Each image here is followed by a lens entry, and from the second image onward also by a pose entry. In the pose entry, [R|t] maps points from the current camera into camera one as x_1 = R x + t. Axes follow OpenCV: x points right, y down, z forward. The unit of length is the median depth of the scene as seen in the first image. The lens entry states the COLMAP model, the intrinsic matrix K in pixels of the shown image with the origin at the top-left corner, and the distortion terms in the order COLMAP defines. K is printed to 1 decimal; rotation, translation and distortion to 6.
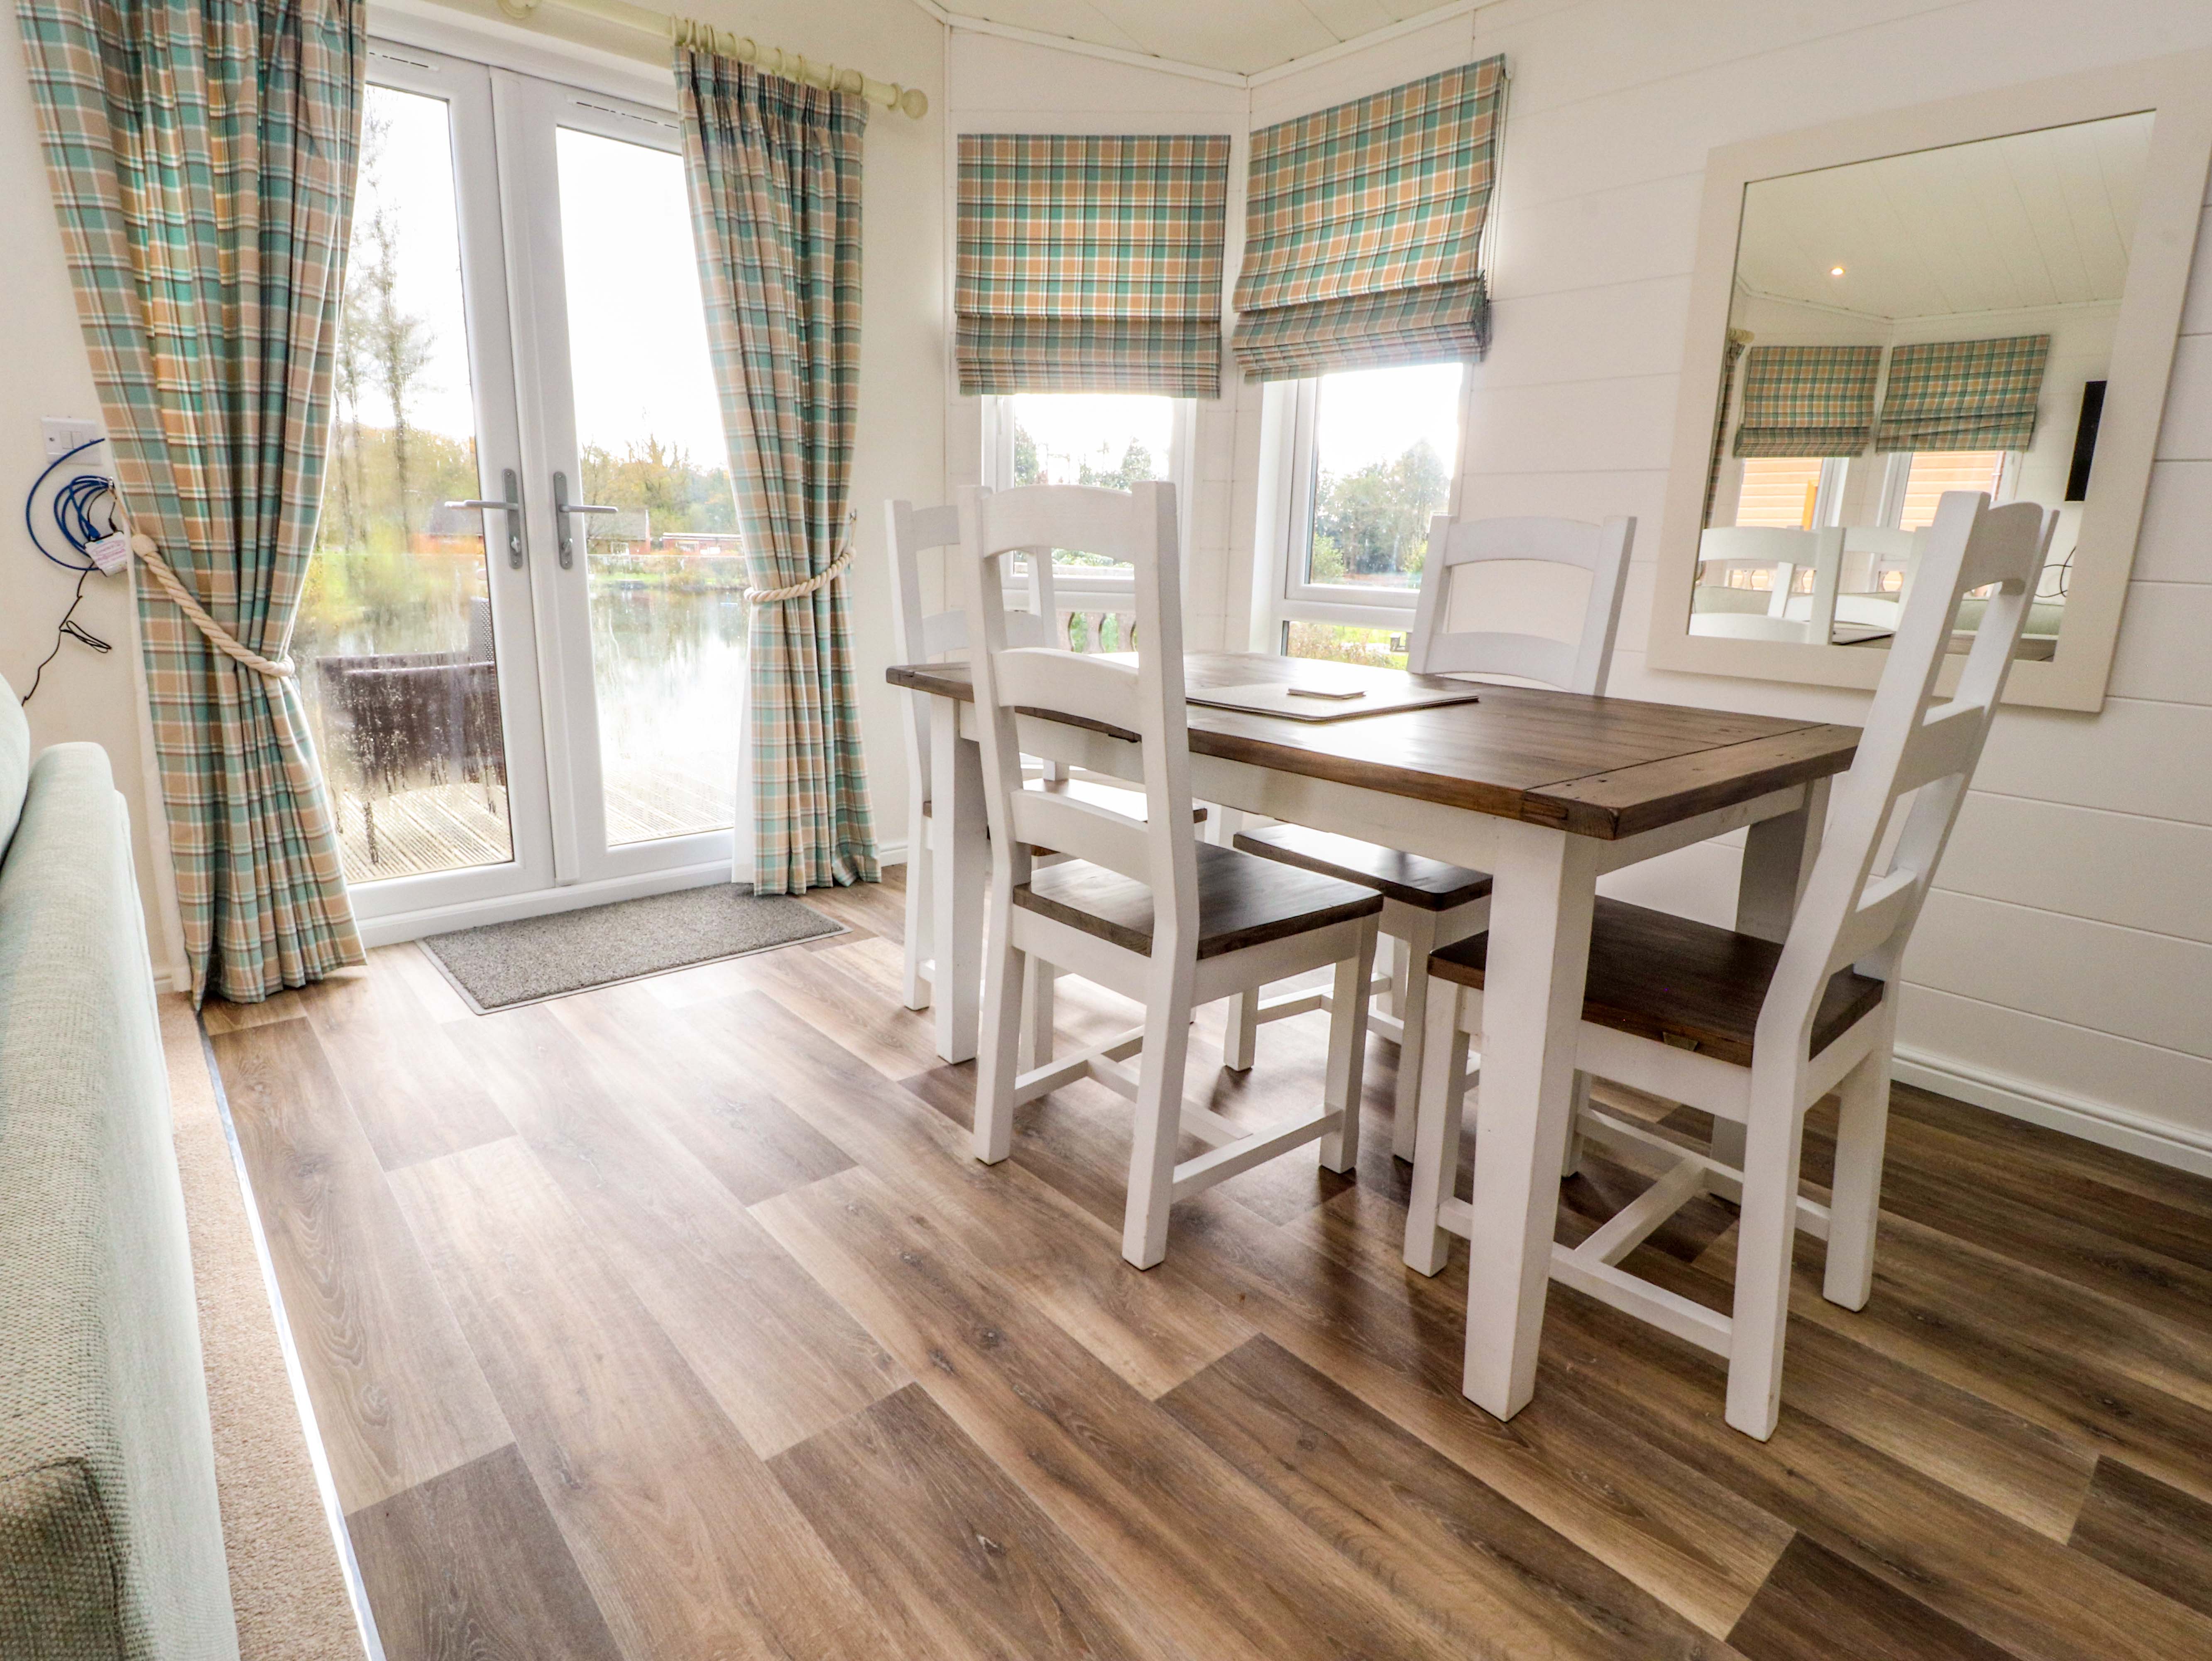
lens RADIAL K [[1158.9, 0, 1094.1], [0, 1158.9, 816.8], [0, 0, 1]] dist [-0.008114, -0.002189]
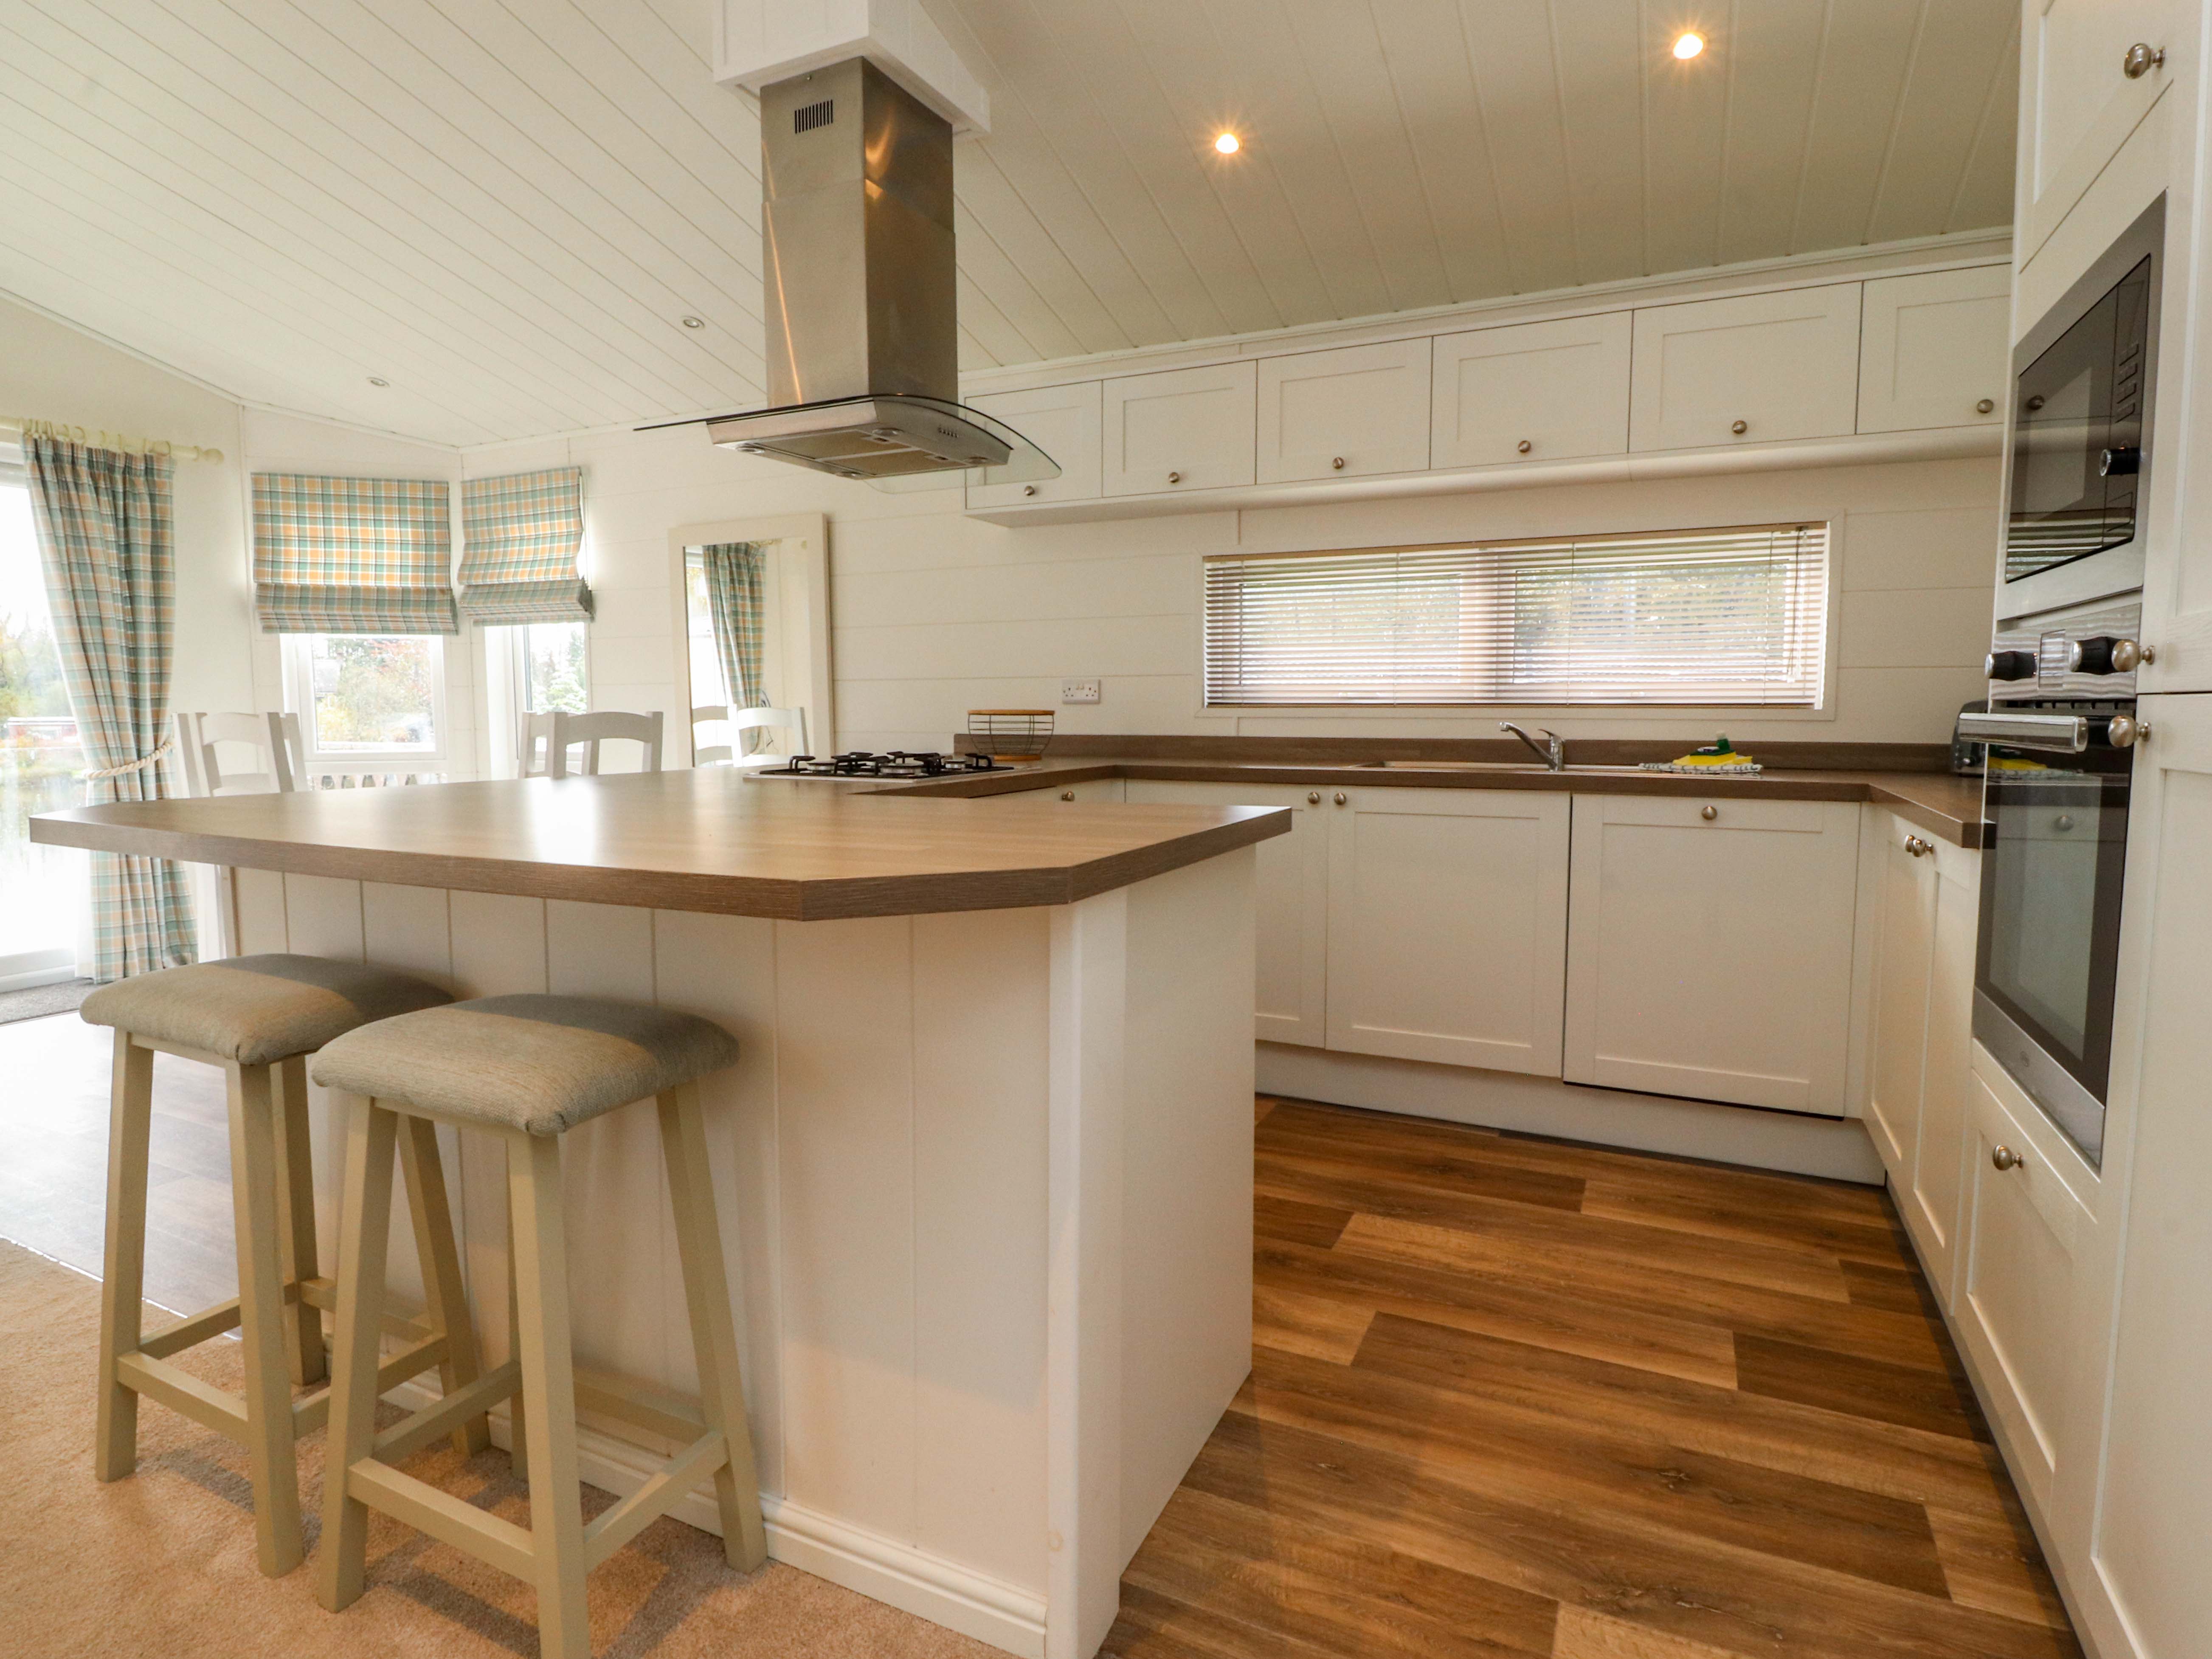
lens RADIAL K [[1213.7, 0, 1137.8], [0, 1213.7, 808.3], [0, 0, 1]] dist [-0.001476, -0.014654]
pose [[0.916466, -0.062348, 0.395225, 0.313198], [0.119434, 0.985380, -0.121501, 0.192223], [-0.381871, 0.158555, 0.910513, -0.871059]]
